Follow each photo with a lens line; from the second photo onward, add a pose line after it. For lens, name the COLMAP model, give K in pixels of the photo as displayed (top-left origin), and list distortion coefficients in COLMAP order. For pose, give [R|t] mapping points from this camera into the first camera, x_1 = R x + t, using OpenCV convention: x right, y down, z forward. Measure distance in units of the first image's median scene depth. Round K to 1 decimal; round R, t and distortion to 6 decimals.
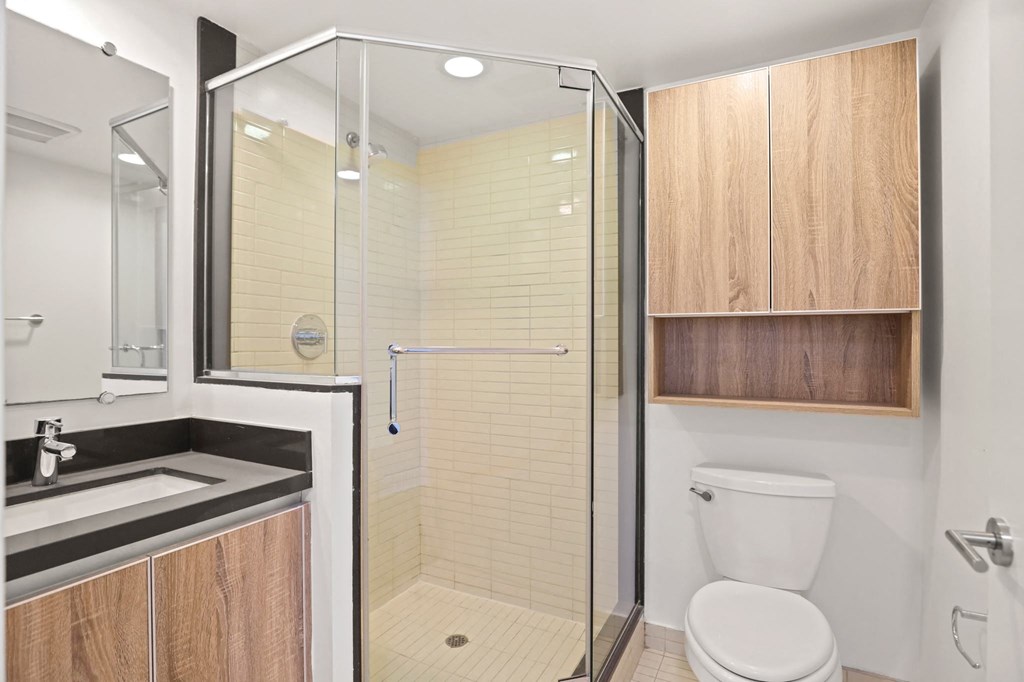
lens RADIAL K [[513.1, 0, 513.3], [0, 513.1, 339.3], [0, 0, 1]] dist [-0.019468, 0.000148]
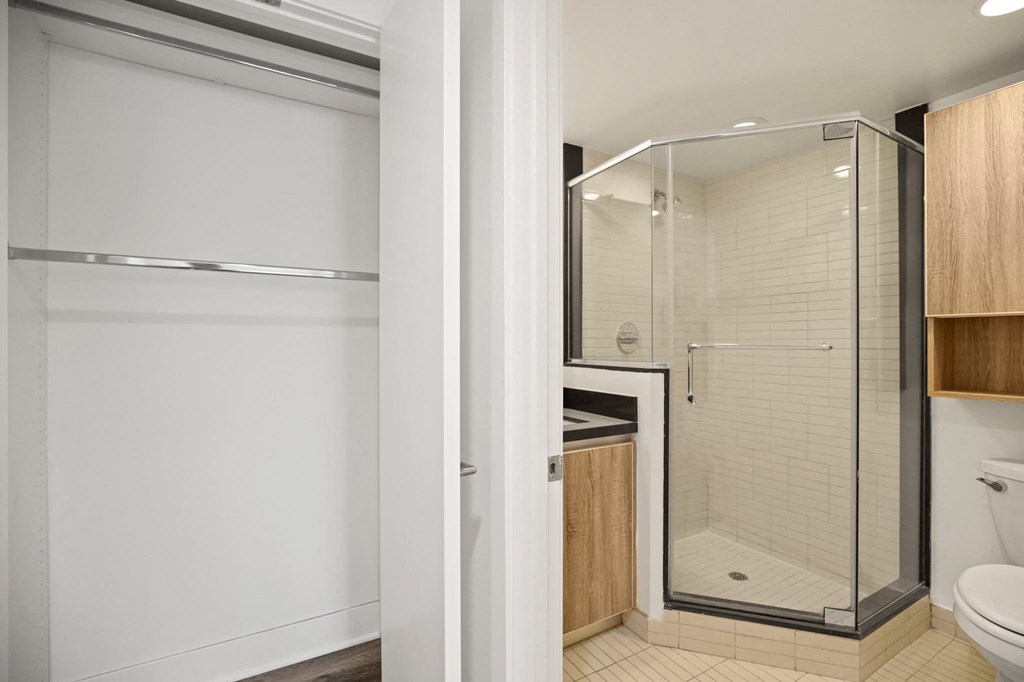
lens RADIAL K [[462.5, 0, 511.8], [0, 462.5, 342.5], [0, 0, 1]] dist [-0.018836, 0.001292]
pose [[0.838802, -0.001619, -0.544435, 0.048132], [0.004505, 0.999982, 0.003967, 0.001766], [0.544418, -0.005780, 0.838794, -0.329025]]
